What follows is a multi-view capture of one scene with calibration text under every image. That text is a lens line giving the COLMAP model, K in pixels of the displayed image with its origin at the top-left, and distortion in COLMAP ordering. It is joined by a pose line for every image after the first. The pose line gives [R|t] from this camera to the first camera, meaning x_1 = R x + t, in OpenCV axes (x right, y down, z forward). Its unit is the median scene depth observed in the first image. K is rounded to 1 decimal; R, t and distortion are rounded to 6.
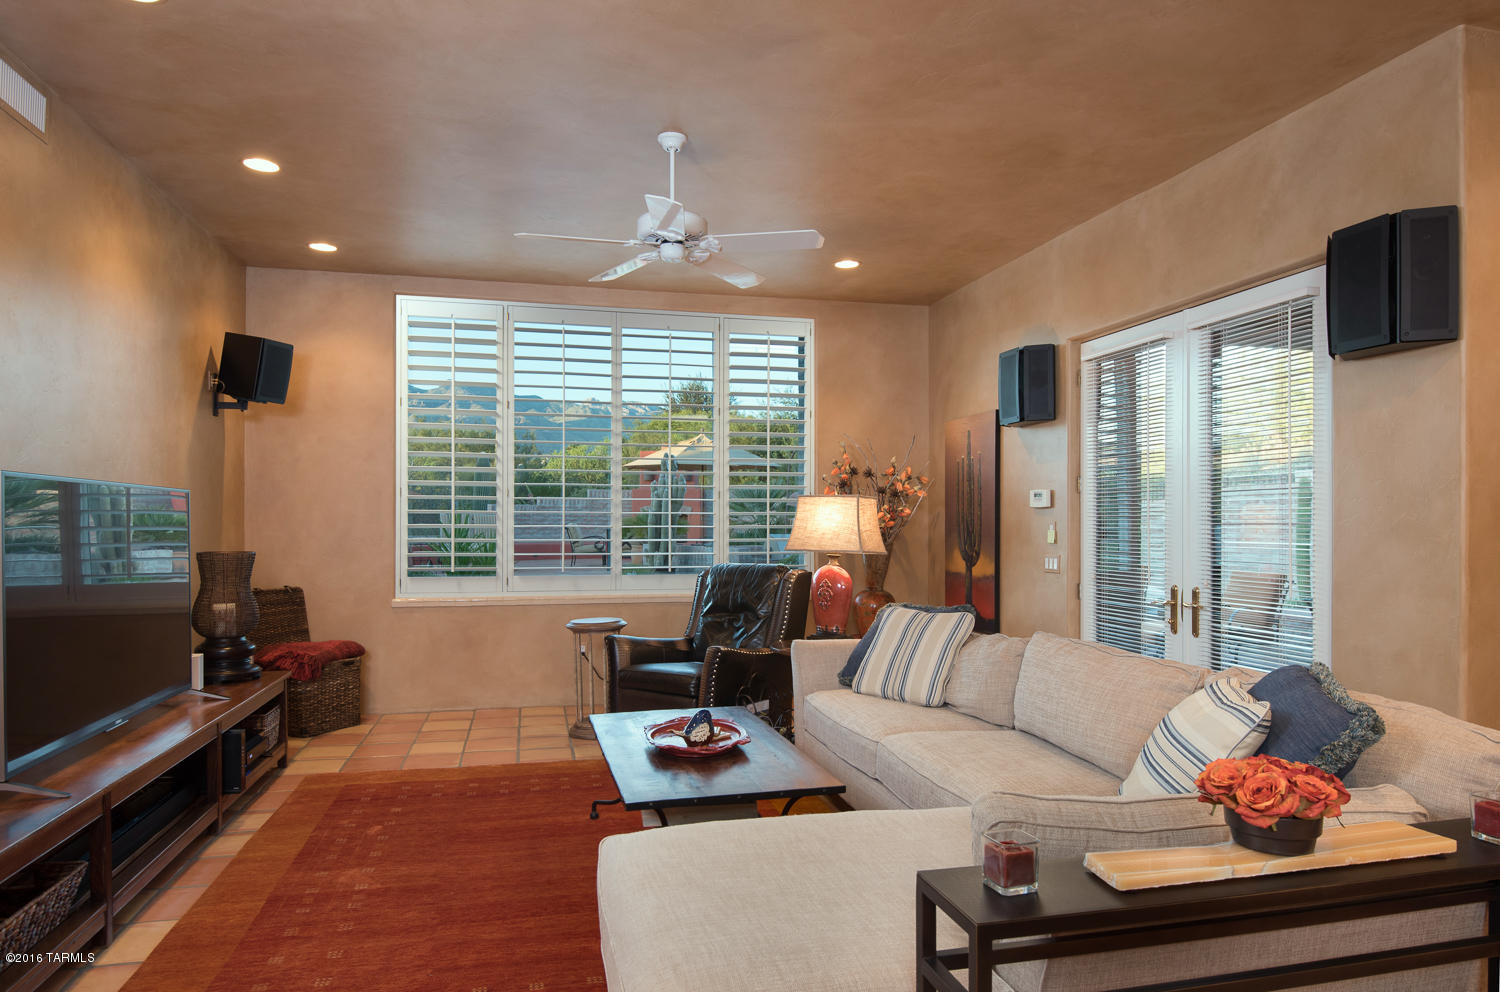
lens RADIAL K [[939.9, 0, 750.4], [0, 939.9, 529.2], [0, 0, 1]] dist [-0.004317, -0.005539]
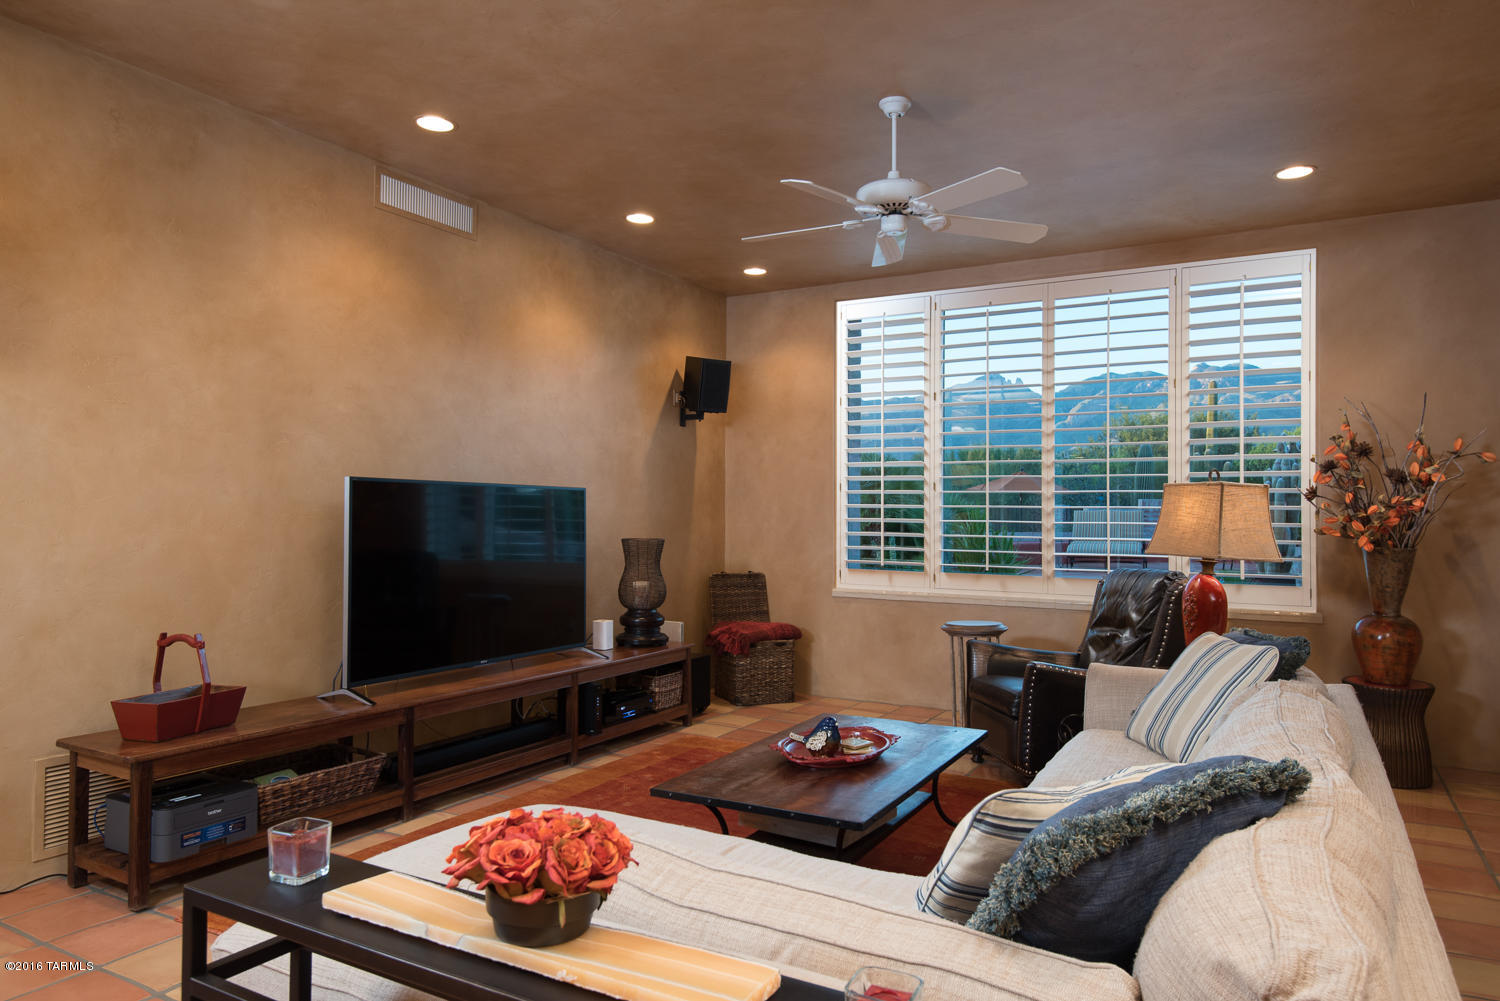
lens RADIAL K [[969.0, 0, 750.0], [0, 969.0, 500.5], [0, 0, 1]] dist [0.006486, -0.000476]
pose [[0.717750, -0.006798, -0.696268, 0.346436], [-0.014428, 0.999592, -0.024632, 0.003761], [0.696152, 0.027725, 0.717359, 0.166533]]
